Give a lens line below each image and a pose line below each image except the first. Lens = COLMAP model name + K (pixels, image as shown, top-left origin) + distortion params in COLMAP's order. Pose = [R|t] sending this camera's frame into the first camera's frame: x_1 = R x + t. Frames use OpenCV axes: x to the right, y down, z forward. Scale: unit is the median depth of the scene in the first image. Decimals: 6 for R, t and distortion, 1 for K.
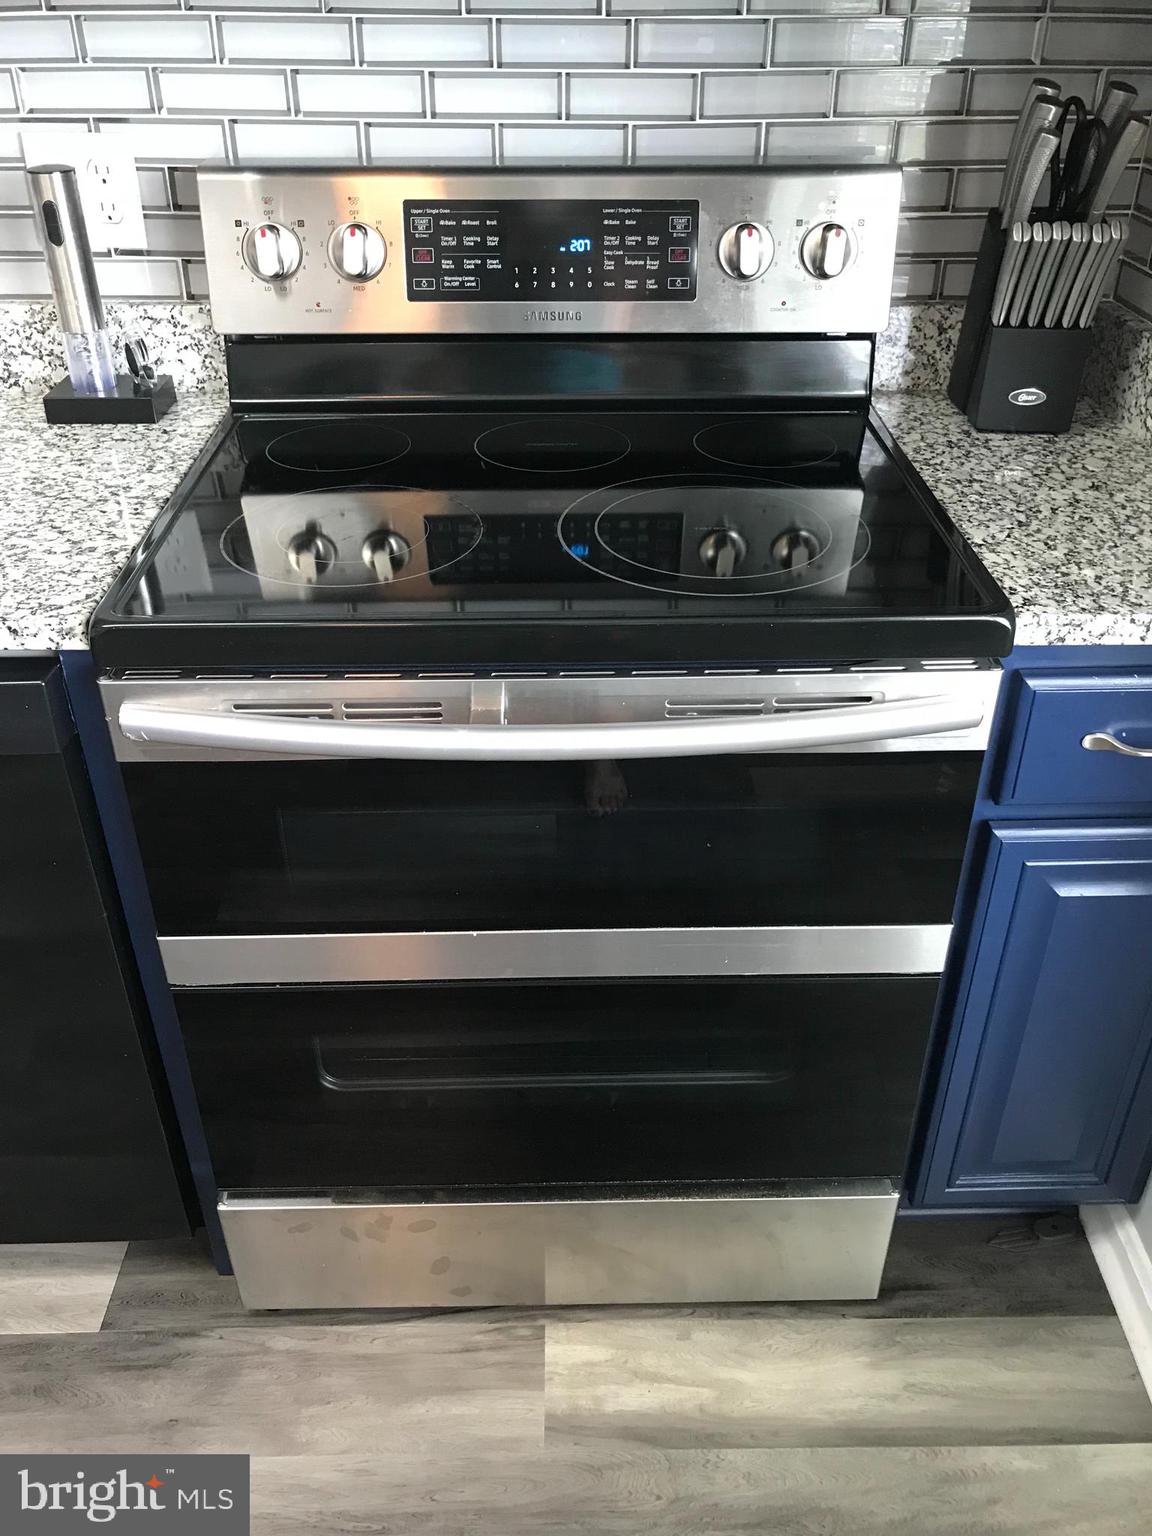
lens RADIAL K [[1262.0, 0, 552.2], [0, 1262.0, 761.8], [0, 0, 1]] dist [-0.001080, 0.009387]
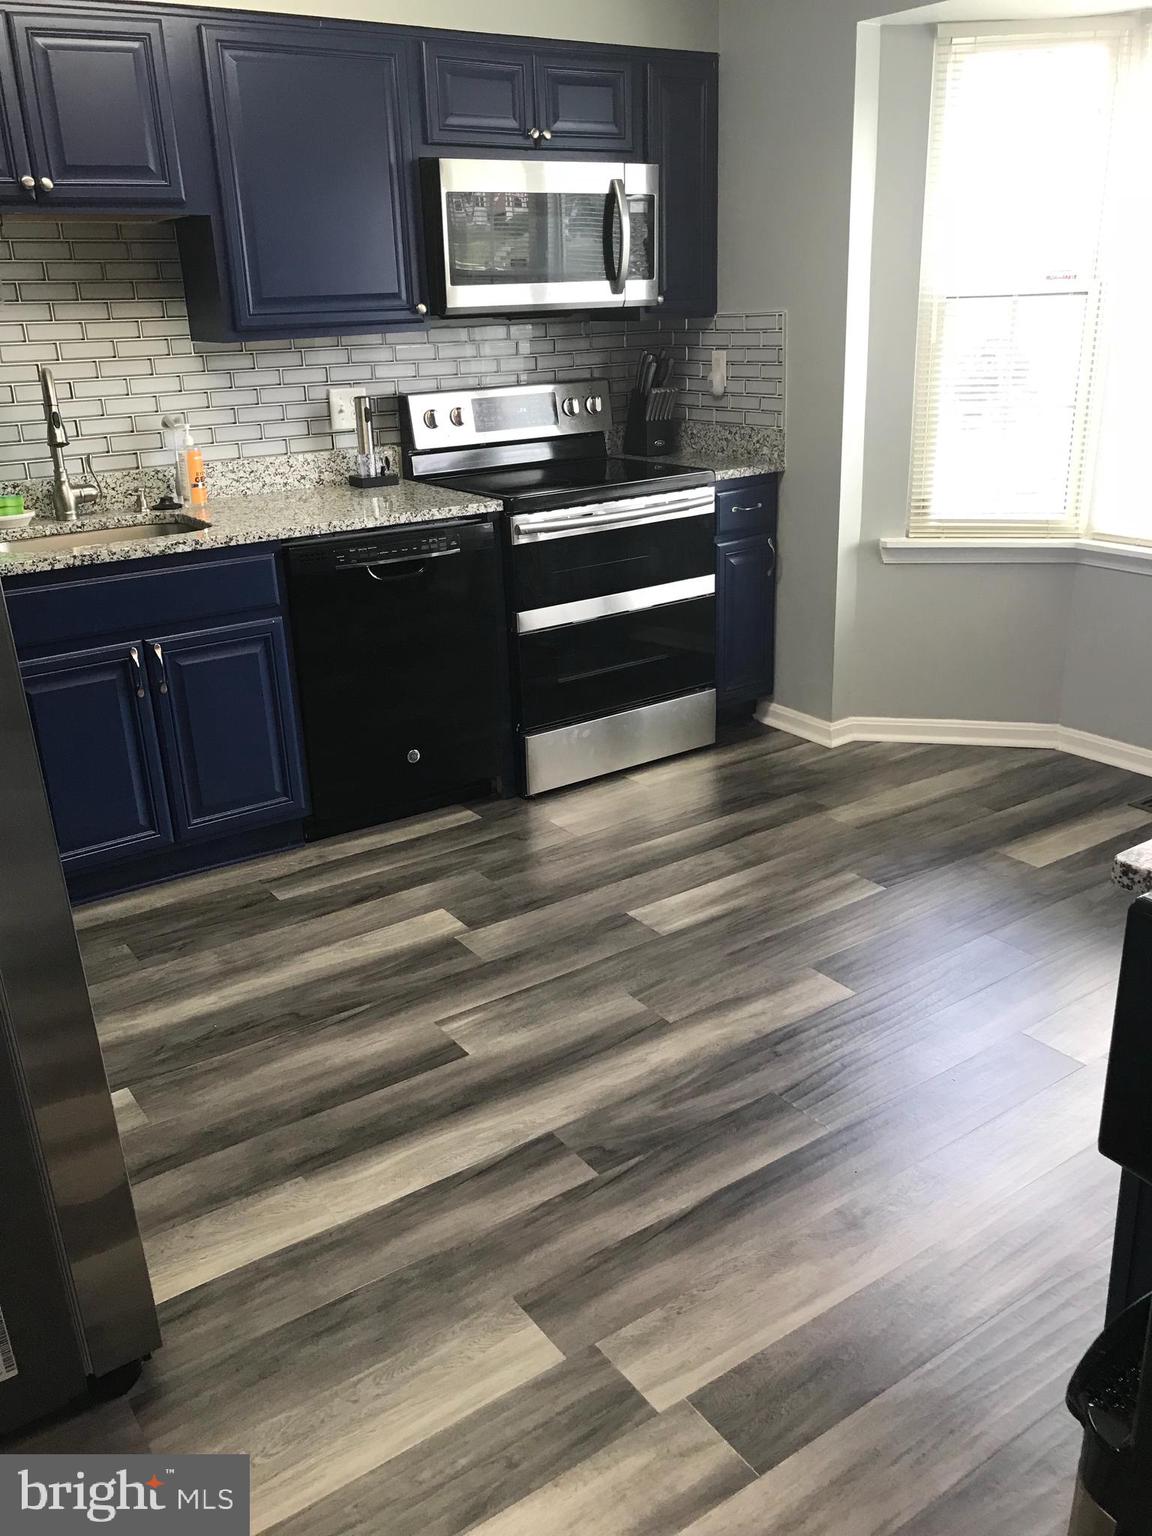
lens RADIAL K [[1262.0, 0, 552.2], [0, 1262.0, 761.8], [0, 0, 1]] dist [-0.001080, 0.009387]
pose [[0.844500, -0.215482, 0.490293, -1.599765], [0.318960, 0.937780, -0.137238, 0.821652], [-0.430215, 0.272281, 0.860685, -1.399658]]
